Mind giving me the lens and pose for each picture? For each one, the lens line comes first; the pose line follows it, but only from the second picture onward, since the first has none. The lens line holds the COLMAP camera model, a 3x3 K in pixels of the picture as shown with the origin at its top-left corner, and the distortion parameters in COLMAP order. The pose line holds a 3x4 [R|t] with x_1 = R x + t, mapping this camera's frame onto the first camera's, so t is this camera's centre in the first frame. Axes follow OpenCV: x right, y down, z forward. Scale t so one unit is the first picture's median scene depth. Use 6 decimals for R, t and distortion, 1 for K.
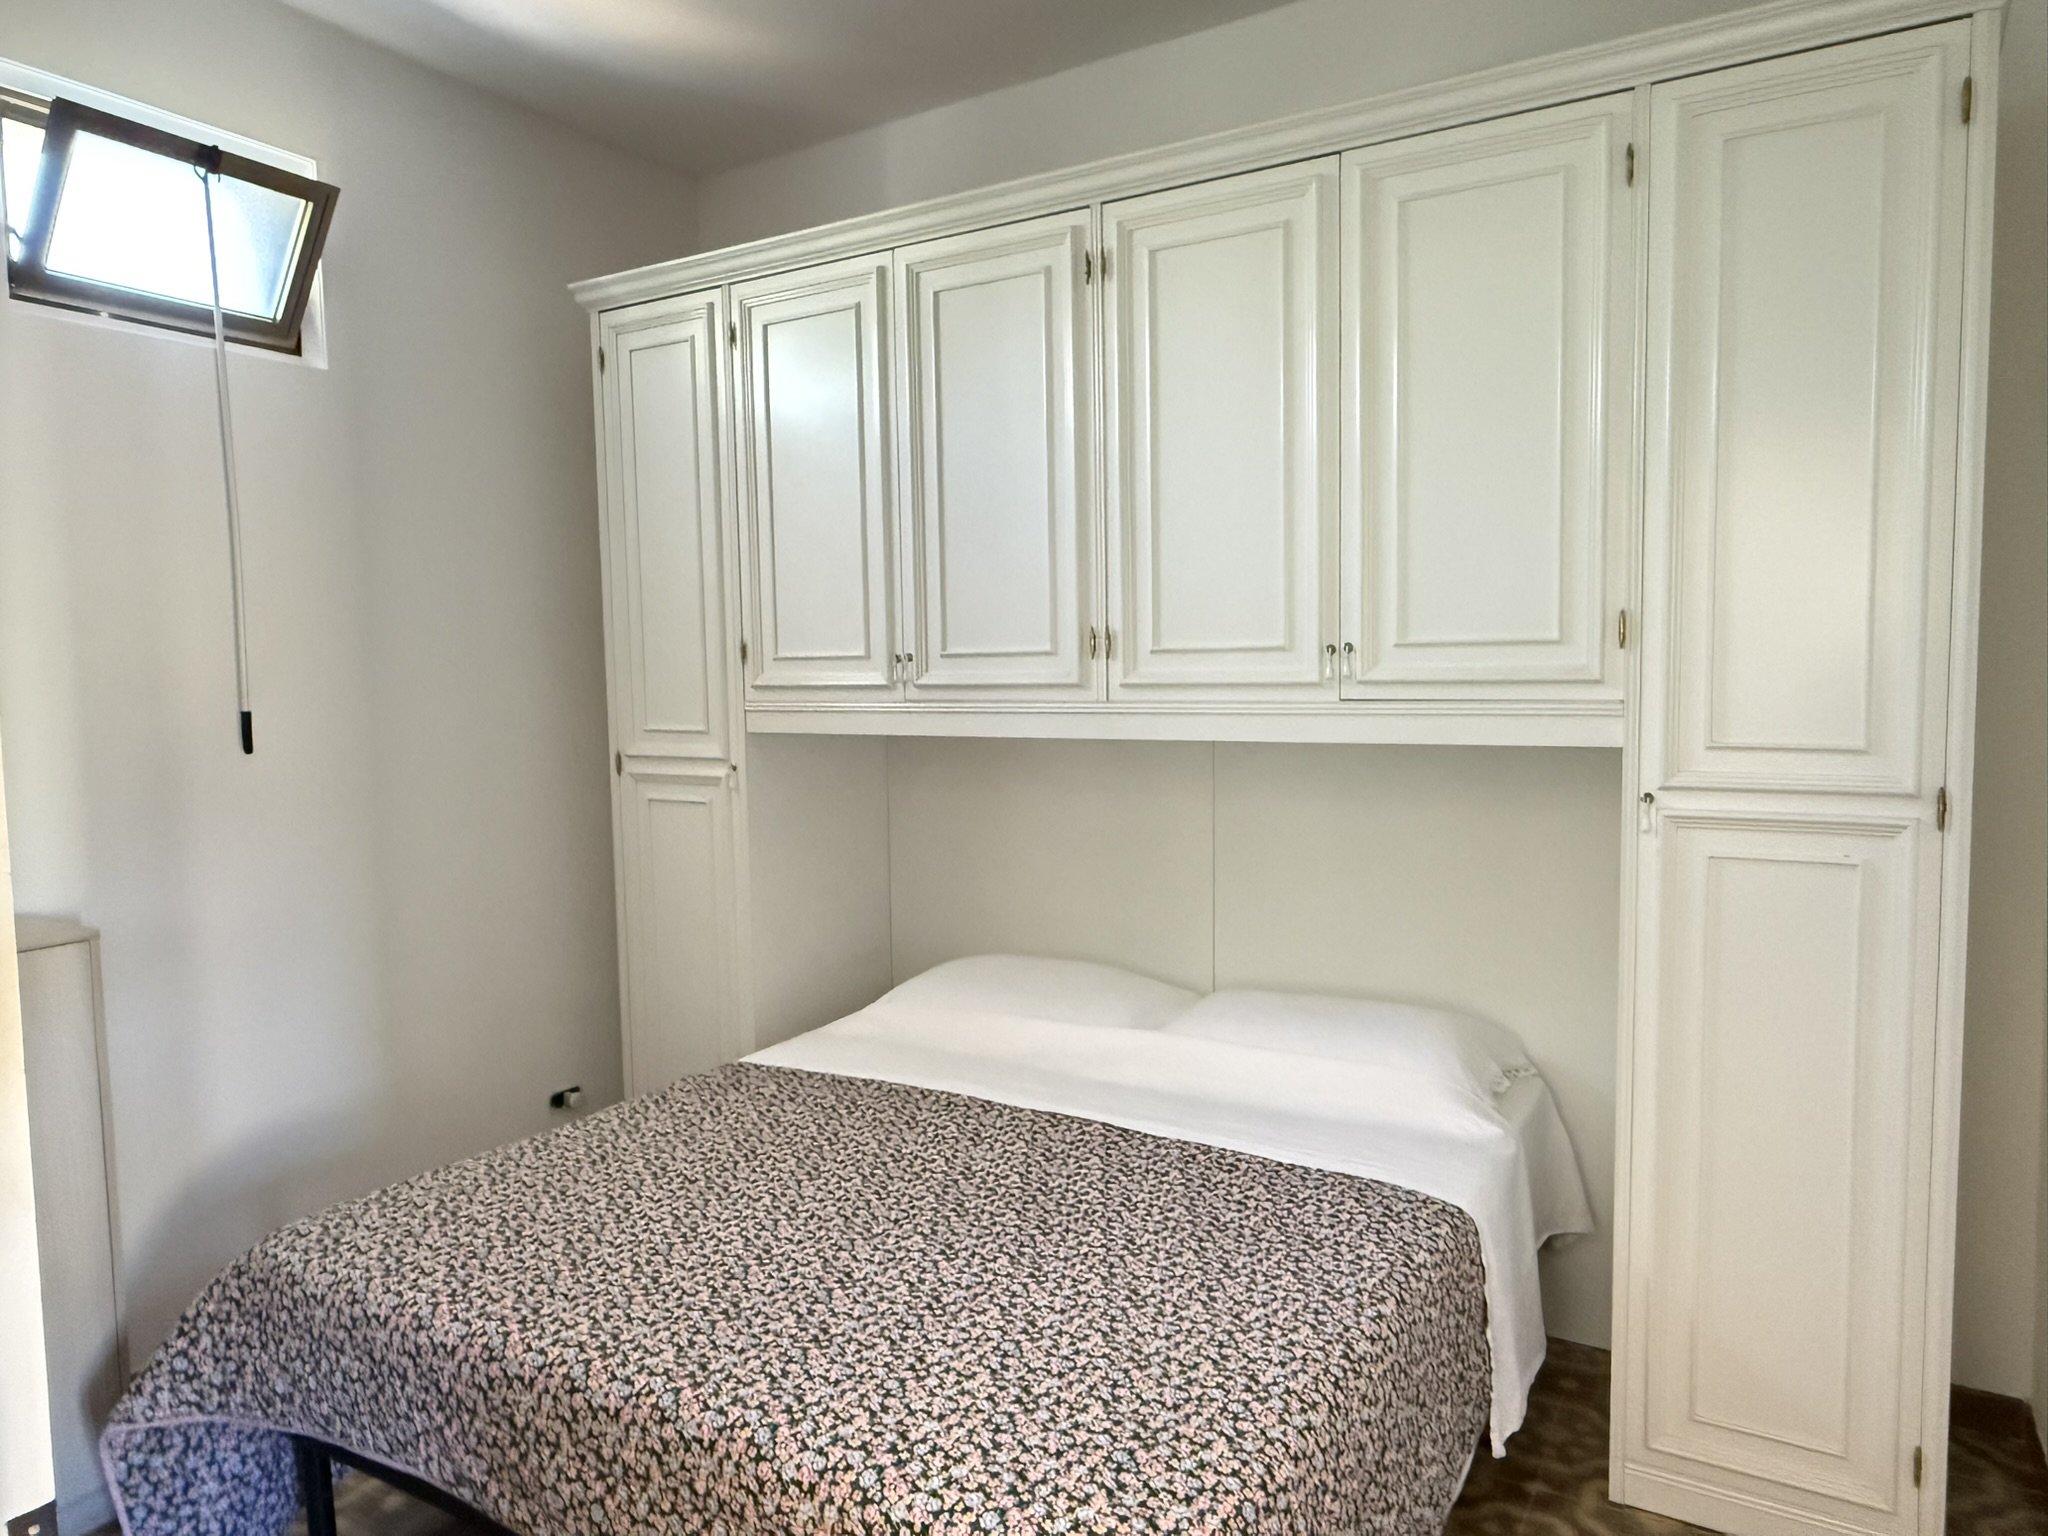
lens RADIAL K [[1350.4, 0, 1022.7], [0, 1350.4, 769.8], [0, 0, 1]] dist [-0.001263, -0.000074]
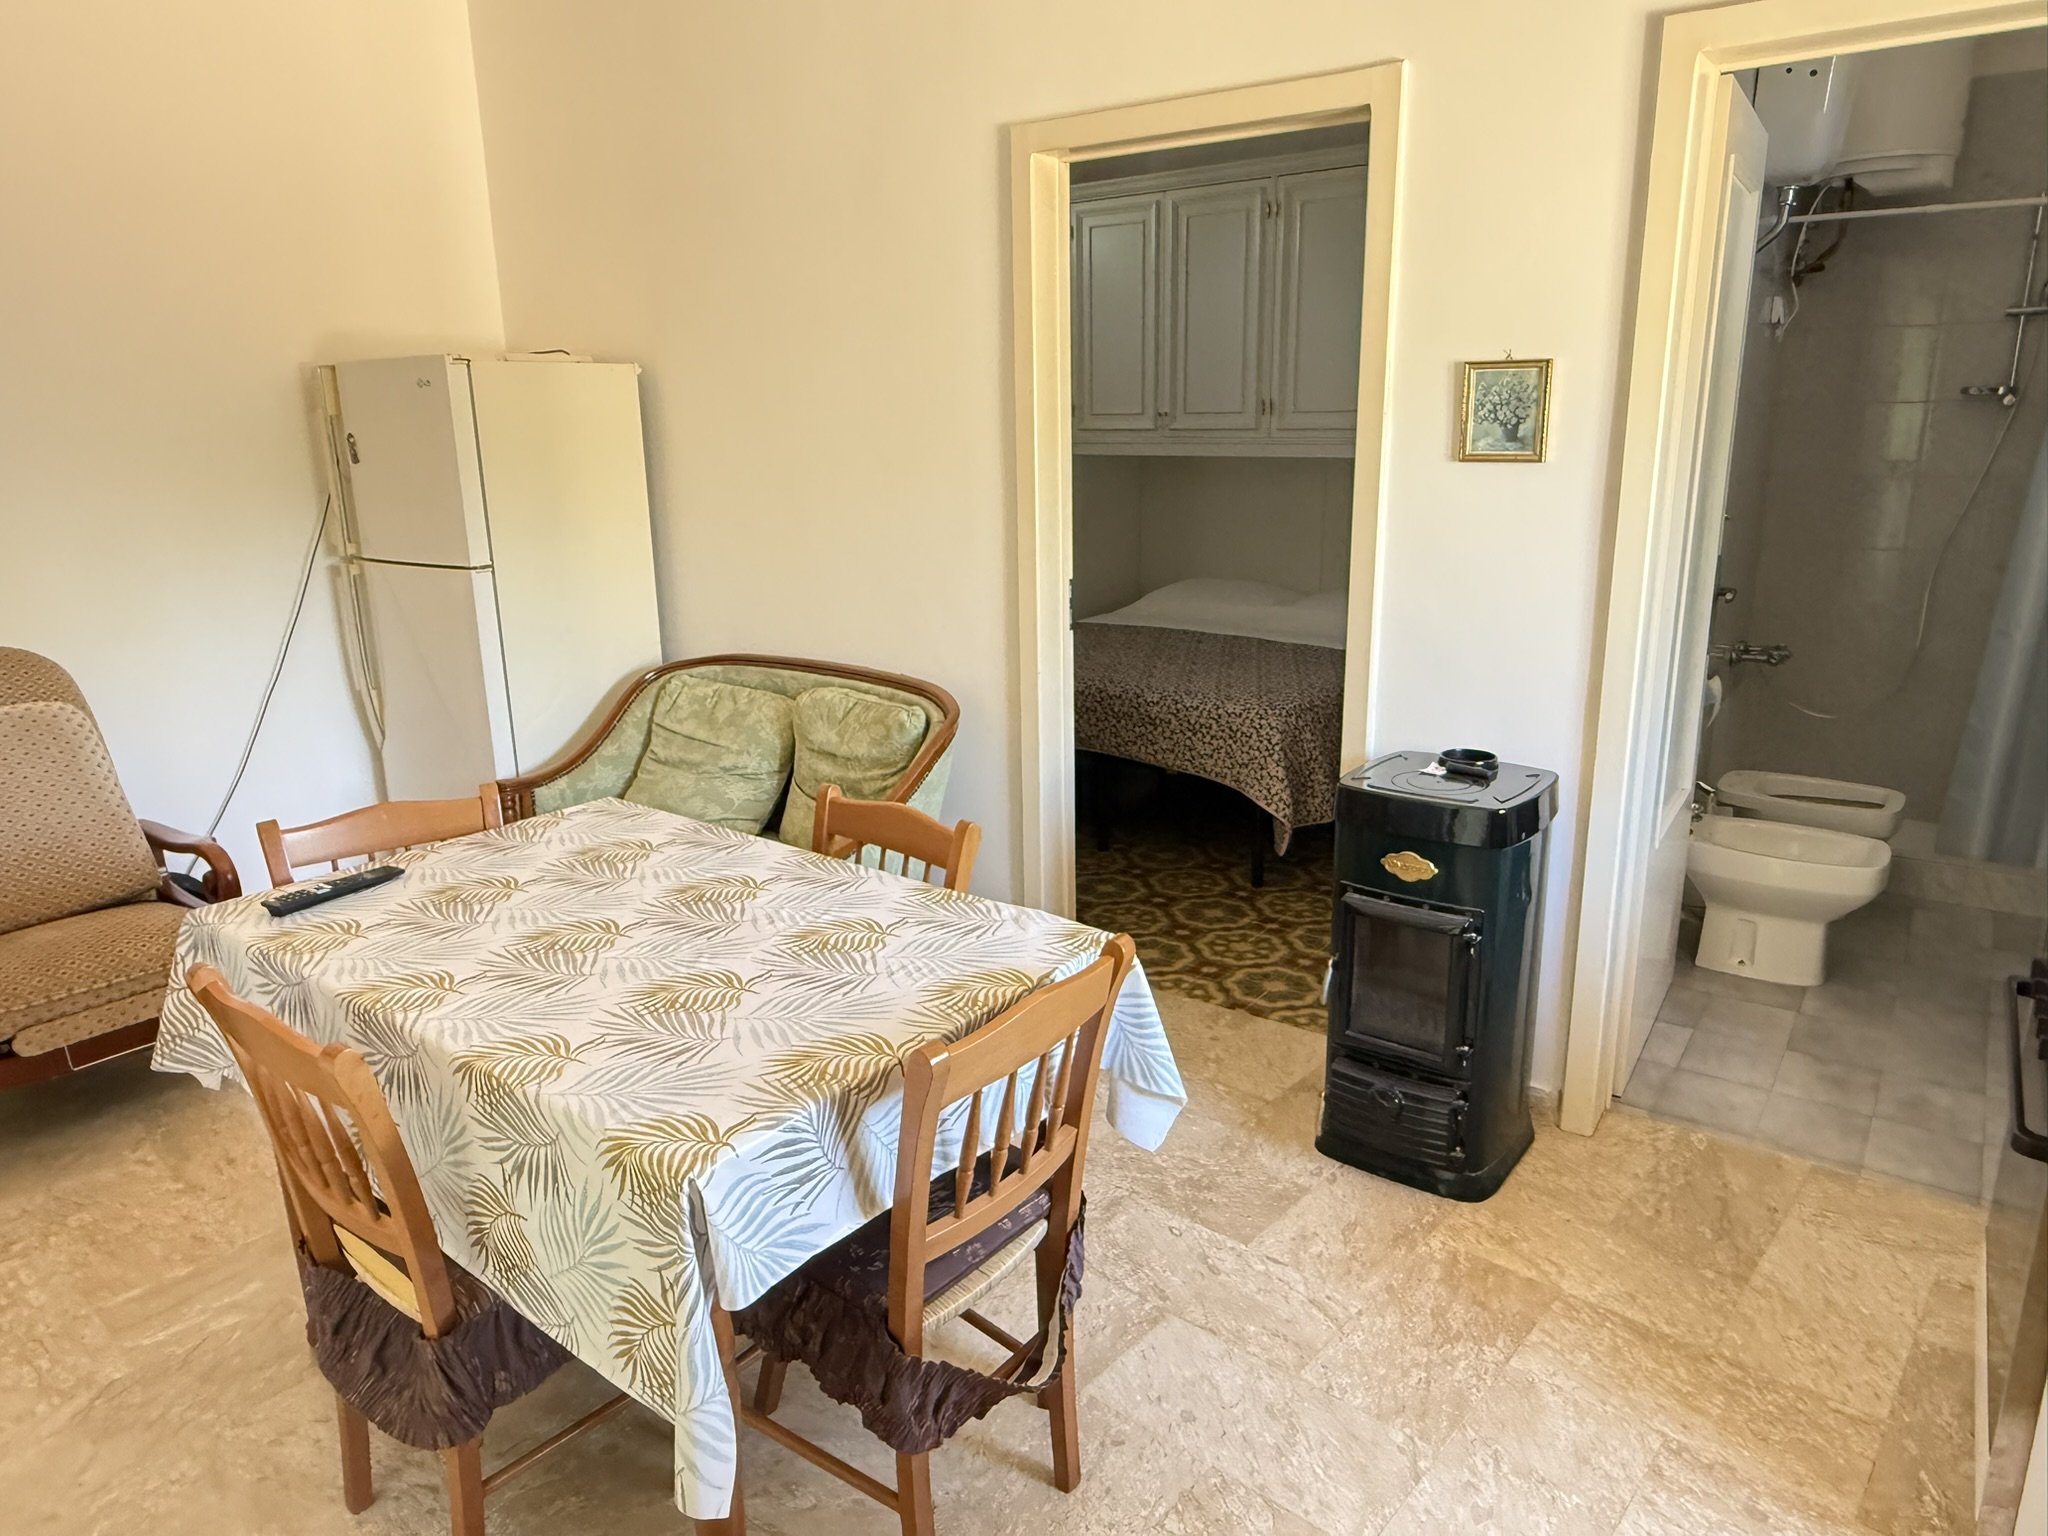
lens RADIAL K [[1351.8, 0, 1025.1], [0, 1351.8, 769.1], [0, 0, 1]] dist [0.007419, 0.000368]
pose [[0.993922, 0.029753, -0.105989, -0.064888], [-0.008747, 0.981085, 0.193378, 0.043147], [0.109737, -0.191276, 0.975383, -1.015017]]
